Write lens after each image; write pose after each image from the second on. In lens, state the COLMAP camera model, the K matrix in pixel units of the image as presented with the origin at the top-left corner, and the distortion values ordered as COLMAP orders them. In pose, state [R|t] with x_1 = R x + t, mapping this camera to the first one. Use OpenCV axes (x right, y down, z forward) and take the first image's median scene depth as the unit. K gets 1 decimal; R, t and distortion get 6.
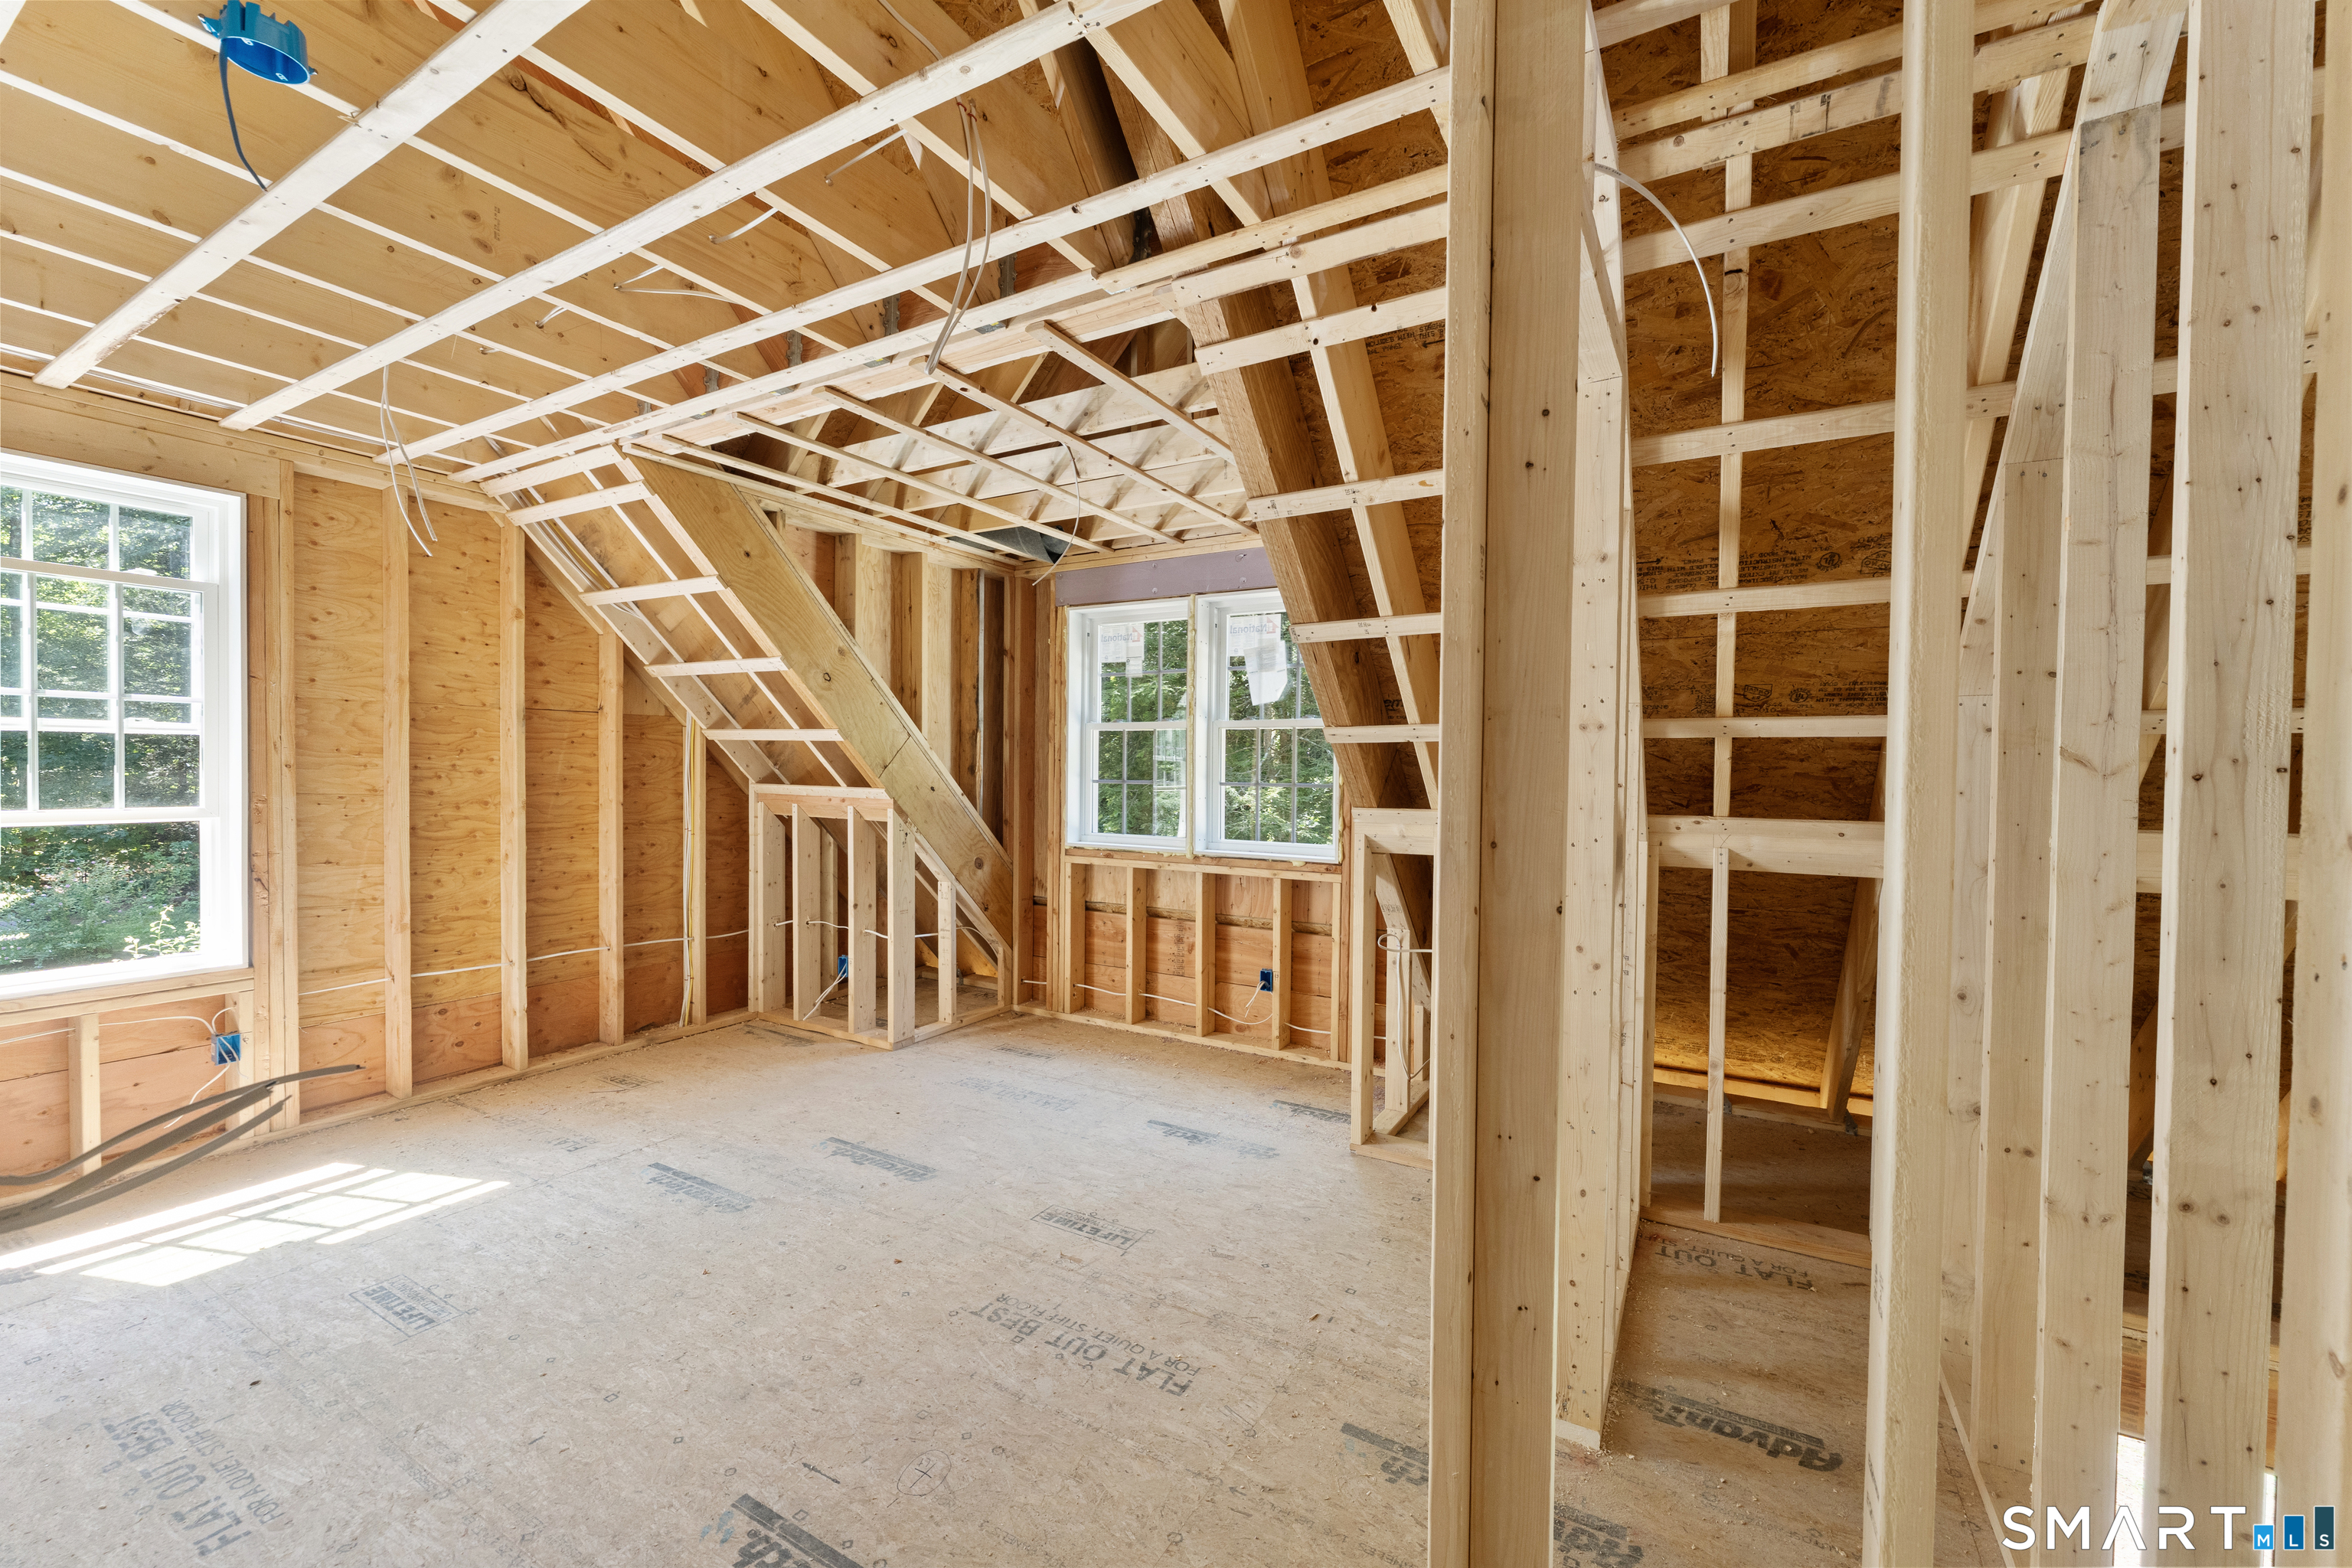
lens RADIAL K [[933.2, 0, 1171.6], [0, 933.2, 786.2], [0, 0, 1]] dist [0.000940, -0.000354]
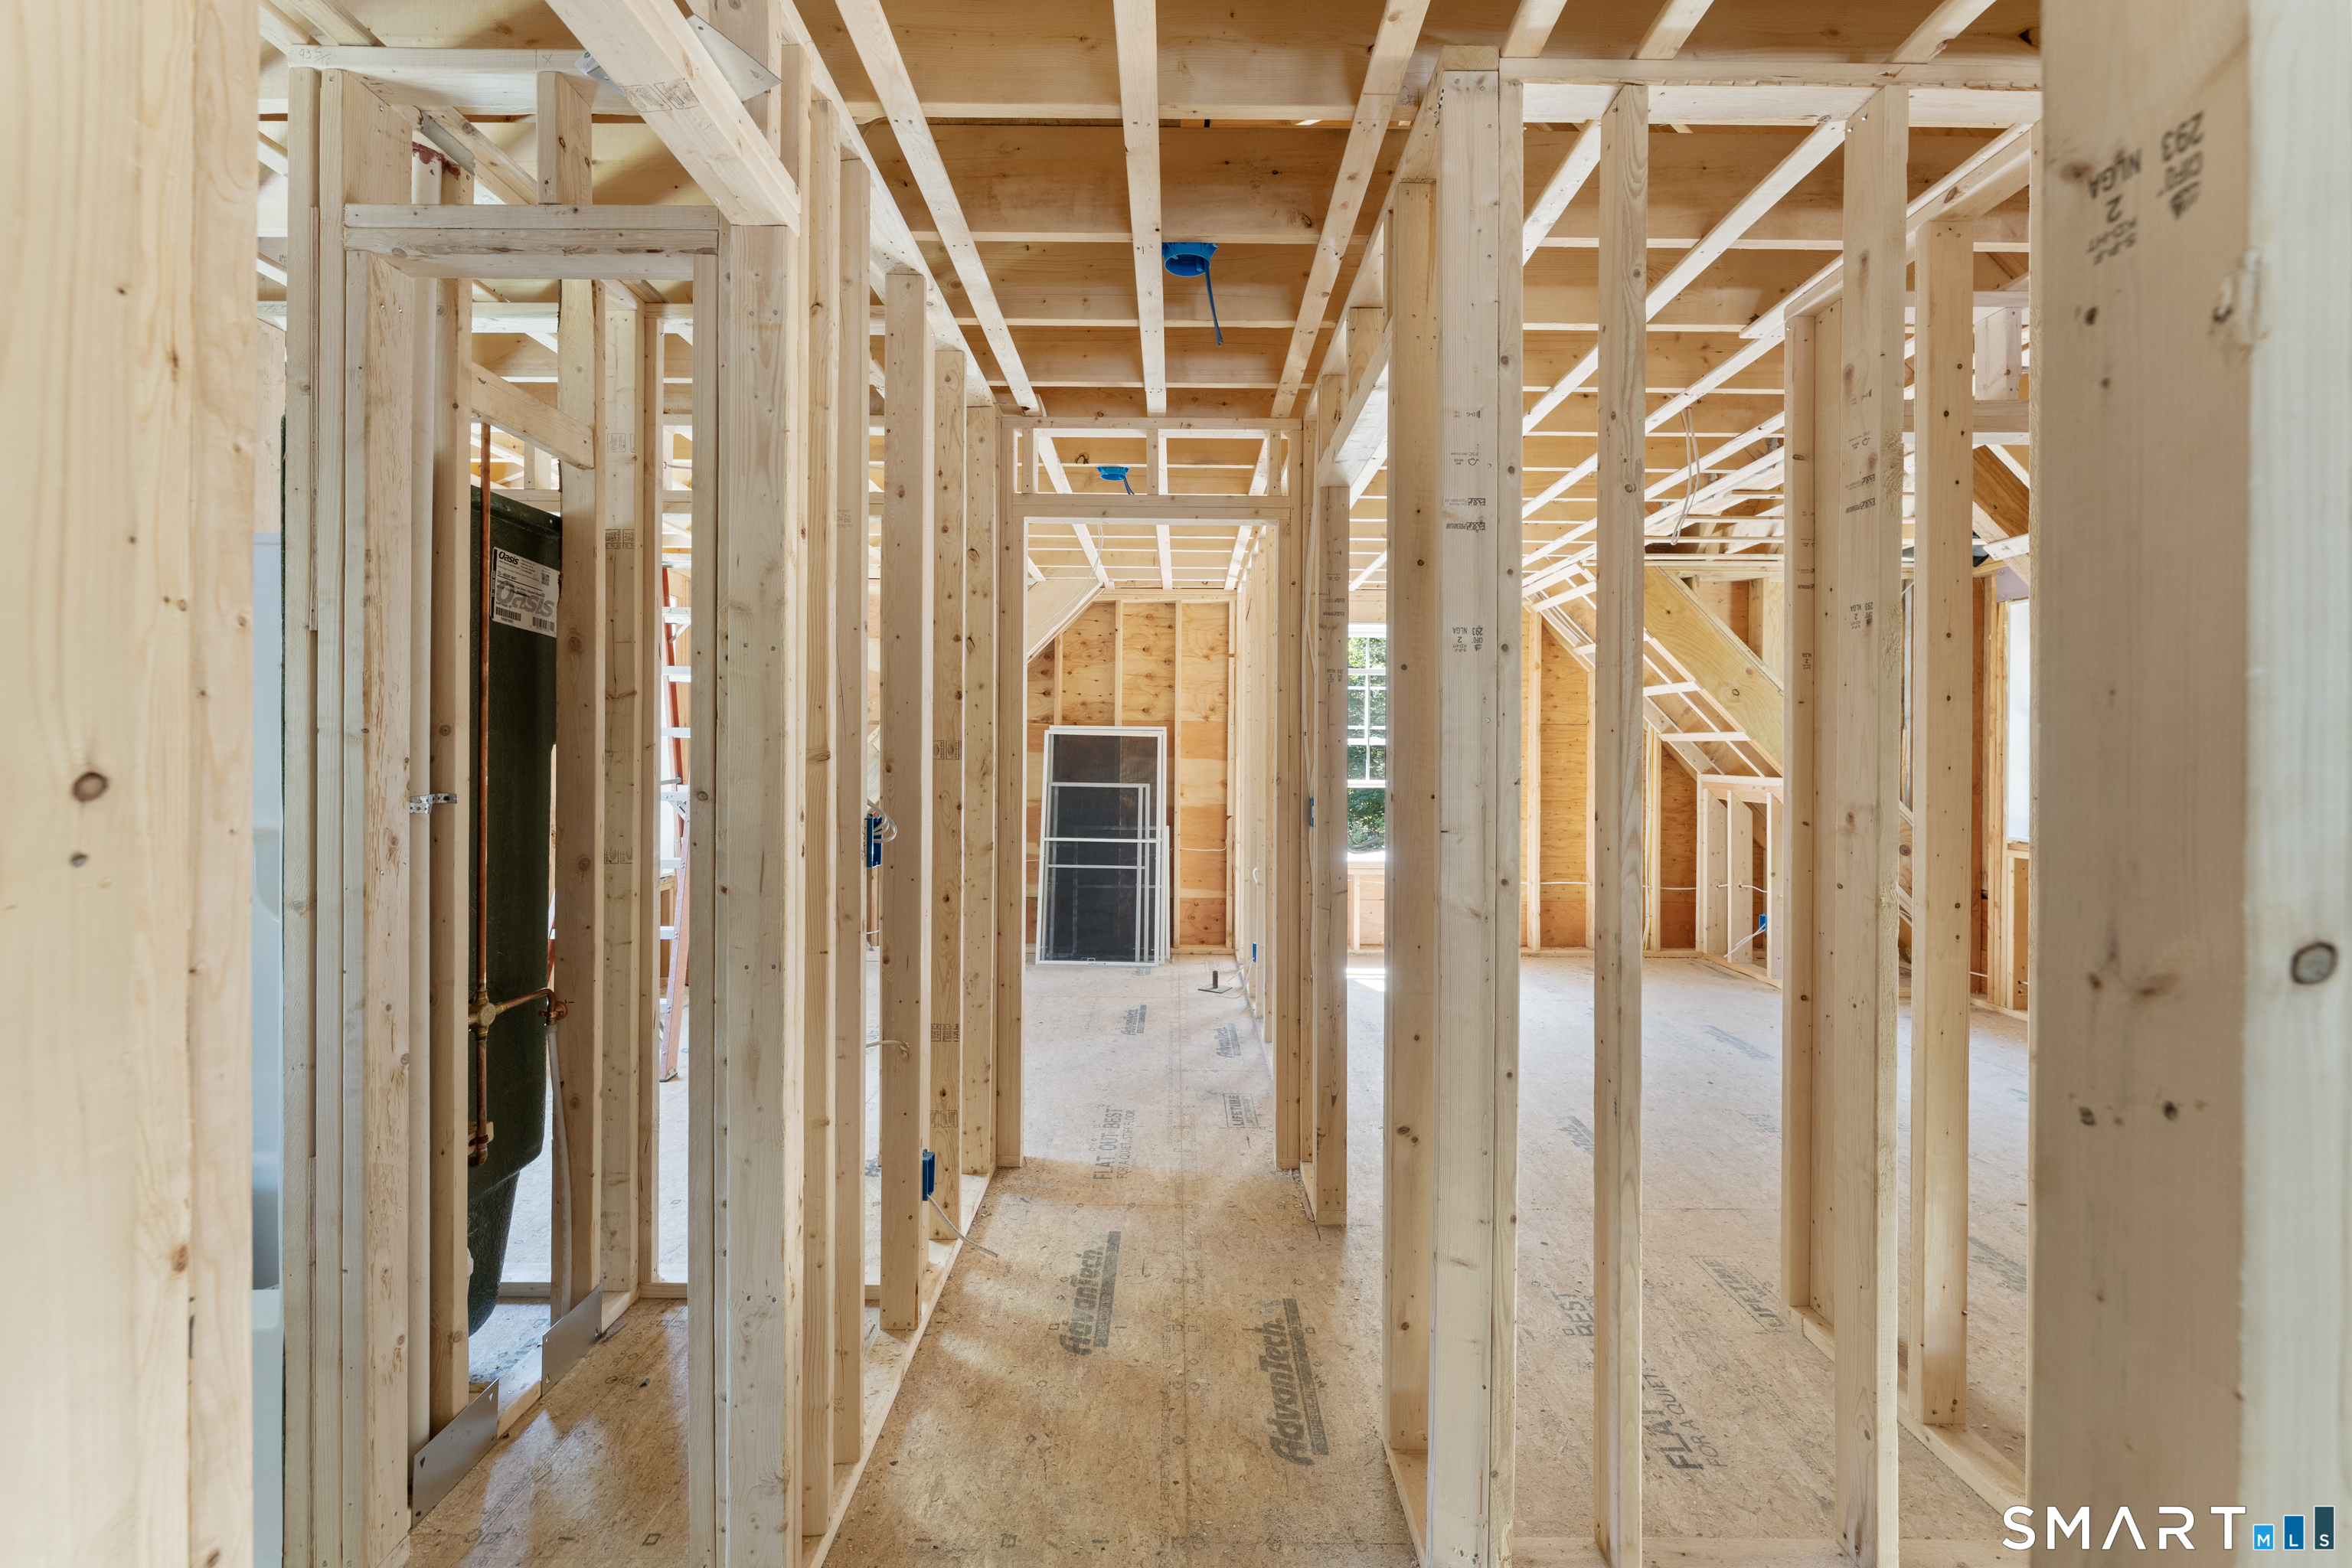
lens RADIAL K [[916.9, 0, 1176.8], [0, 916.9, 757.7], [0, 0, 1]] dist [-0.001178, -0.000168]
pose [[0.499288, -0.004291, -0.866425, 0.336967], [-0.019647, 0.999675, -0.016273, 0.010745], [0.866213, 0.025147, 0.499042, -0.305015]]
